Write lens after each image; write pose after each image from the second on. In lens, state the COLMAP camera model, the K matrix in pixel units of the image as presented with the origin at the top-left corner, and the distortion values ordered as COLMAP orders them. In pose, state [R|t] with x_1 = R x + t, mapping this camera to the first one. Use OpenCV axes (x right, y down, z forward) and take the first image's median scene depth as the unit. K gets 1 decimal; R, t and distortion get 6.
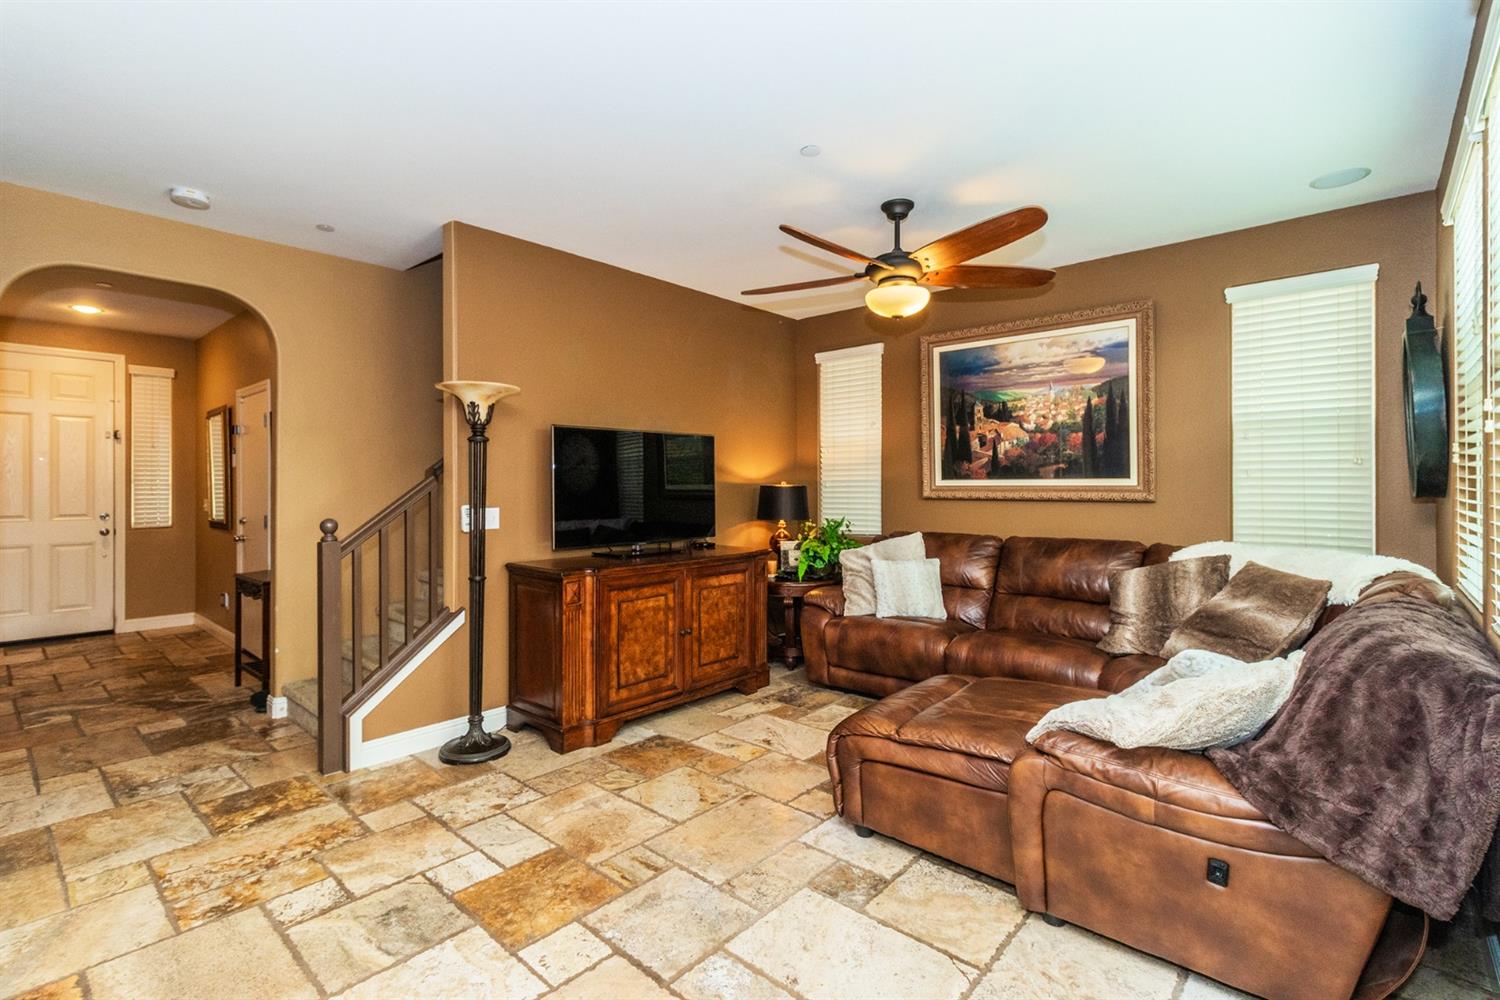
lens RADIAL K [[691.3, 0, 751.3], [0, 691.3, 495.2], [0, 0, 1]] dist [-0.002004, 0.000201]
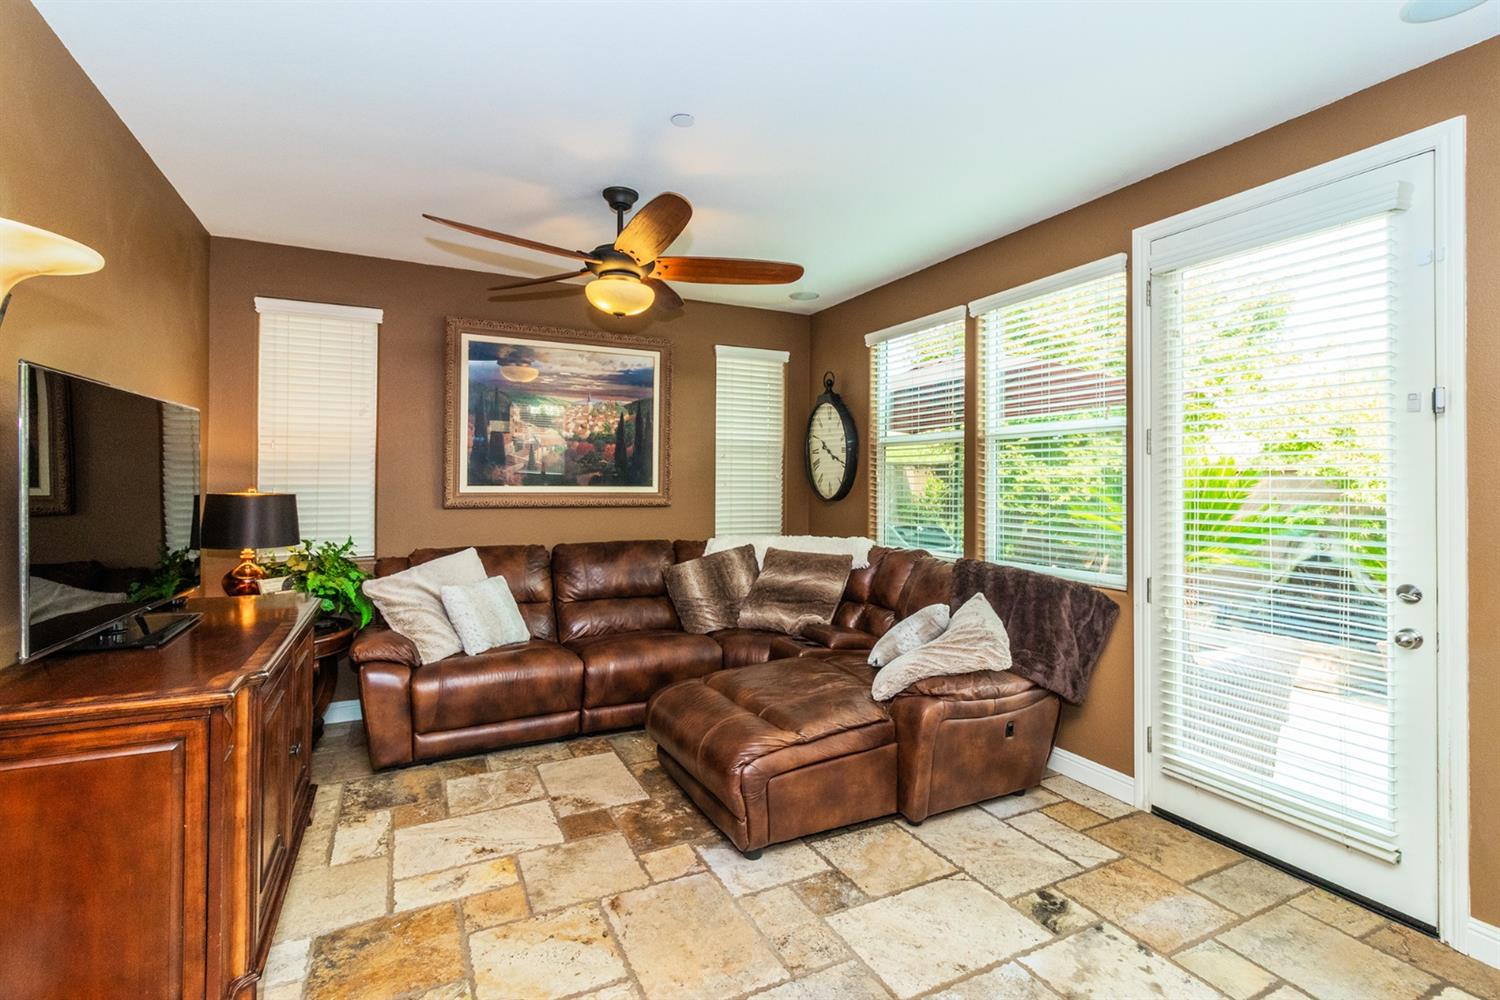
lens RADIAL K [[691.3, 0, 749.7], [0, 691.3, 483.9], [0, 0, 1]] dist [-0.002004, 0.000201]
pose [[0.369878, 0.001324, 0.929079, -0.482113], [0.006488, 0.999971, -0.004008, -0.022578], [-0.929058, 0.007511, 0.369858, 0.408592]]
